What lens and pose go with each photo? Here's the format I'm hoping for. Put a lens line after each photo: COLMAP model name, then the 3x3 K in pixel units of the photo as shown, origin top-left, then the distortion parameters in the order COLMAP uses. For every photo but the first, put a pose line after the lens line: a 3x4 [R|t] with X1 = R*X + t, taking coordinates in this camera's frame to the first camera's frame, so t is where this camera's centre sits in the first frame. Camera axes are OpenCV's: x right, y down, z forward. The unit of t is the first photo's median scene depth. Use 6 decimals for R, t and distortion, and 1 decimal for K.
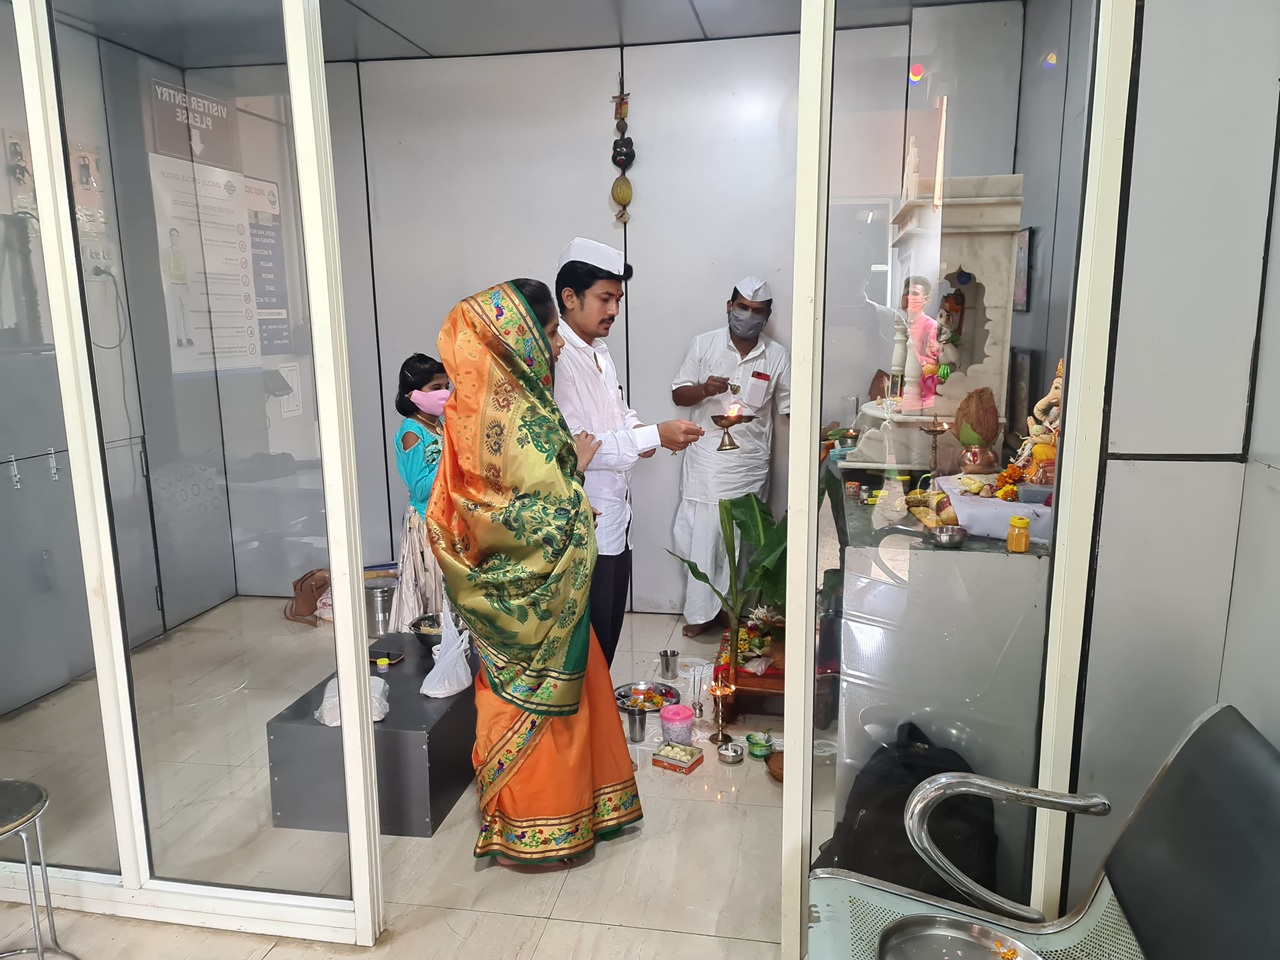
lens RADIAL K [[957.5, 0, 640.5], [0, 957.5, 503.1], [0, 0, 1]] dist [0.114969, -0.011261]
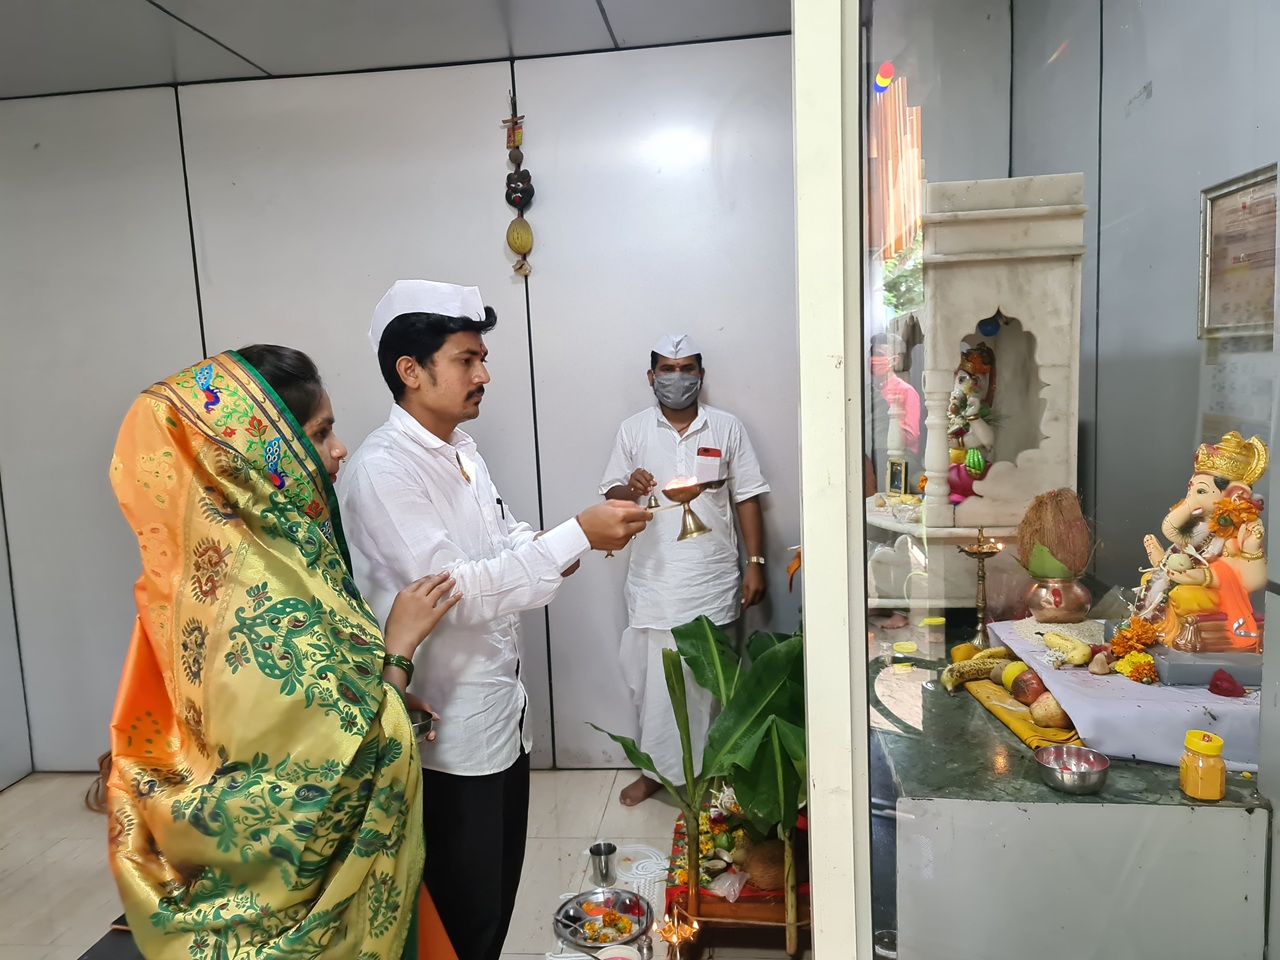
lens RADIAL K [[957.5, 0, 640.5], [0, 957.5, 503.1], [0, 0, 1]] dist [0.114969, -0.011261]
pose [[0.997317, -0.039839, 0.061420, 0.032147], [0.044233, 0.996428, -0.071936, -0.068325], [-0.058335, 0.074460, 0.995516, 0.341304]]
